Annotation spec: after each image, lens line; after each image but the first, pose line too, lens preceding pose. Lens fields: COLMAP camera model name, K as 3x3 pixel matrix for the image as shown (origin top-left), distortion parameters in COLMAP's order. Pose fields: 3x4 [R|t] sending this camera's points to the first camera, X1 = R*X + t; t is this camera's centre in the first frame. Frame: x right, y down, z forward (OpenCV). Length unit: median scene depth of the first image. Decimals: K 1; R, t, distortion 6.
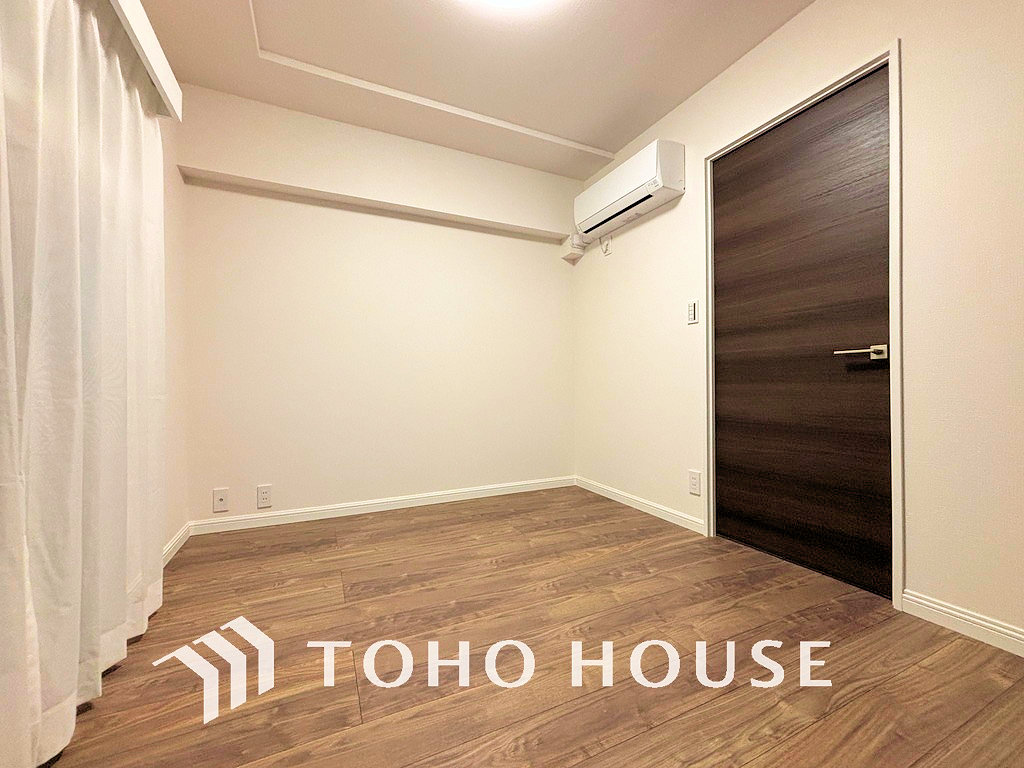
lens RADIAL K [[410.5, 0, 511.0], [0, 410.5, 384.8], [0, 0, 1]] dist [0.004837, -0.000195]
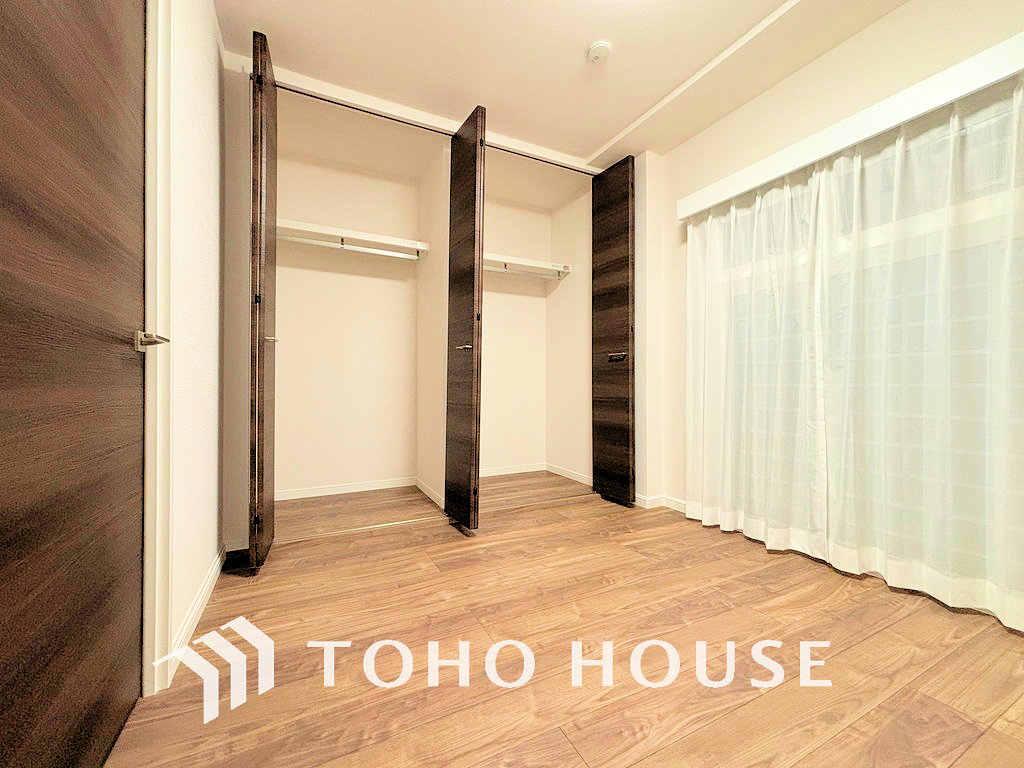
lens RADIAL K [[410.5, 0, 511.0], [0, 410.5, 384.8], [0, 0, 1]] dist [0.004837, -0.000195]
pose [[-0.999676, 0.005628, -0.024829, 0.218448], [0.006052, 0.999836, -0.017051, 0.013992], [0.024729, -0.017196, -0.999546, 1.239326]]
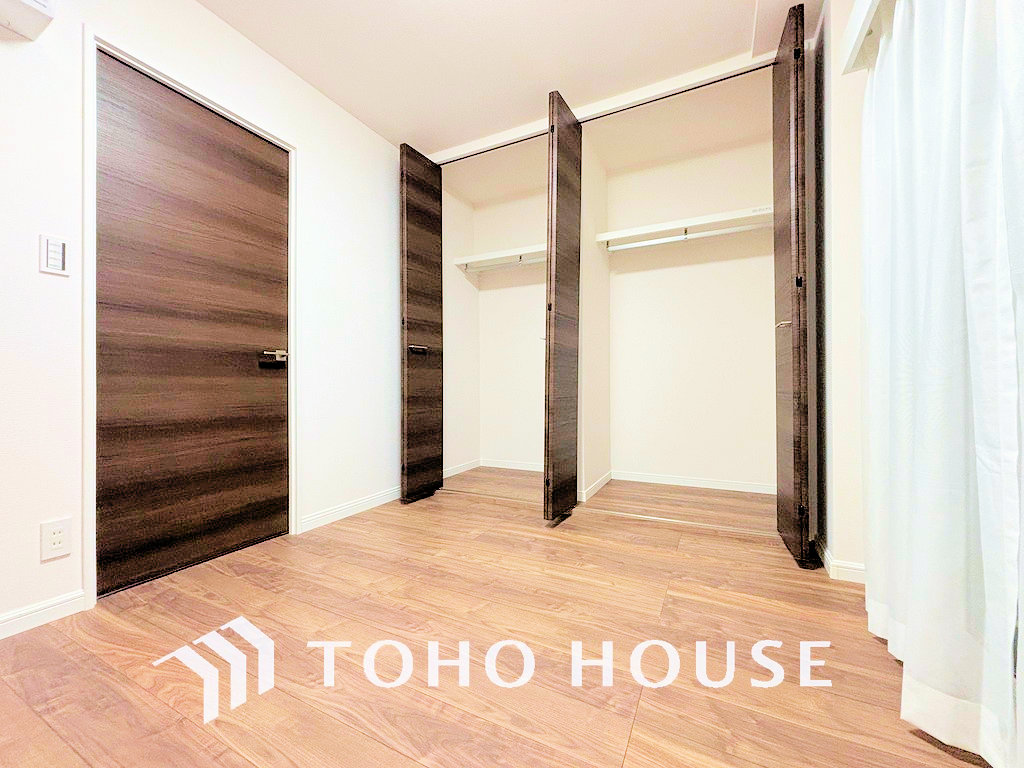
lens RADIAL K [[408.6, 0, 514.0], [0, 408.6, 387.6], [0, 0, 1]] dist [0.000903, 0.000047]
pose [[-0.618530, -0.003369, 0.785754, -0.471570], [0.002795, 0.999975, 0.006487, 0.014438], [-0.785756, 0.006209, -0.618505, 0.911185]]
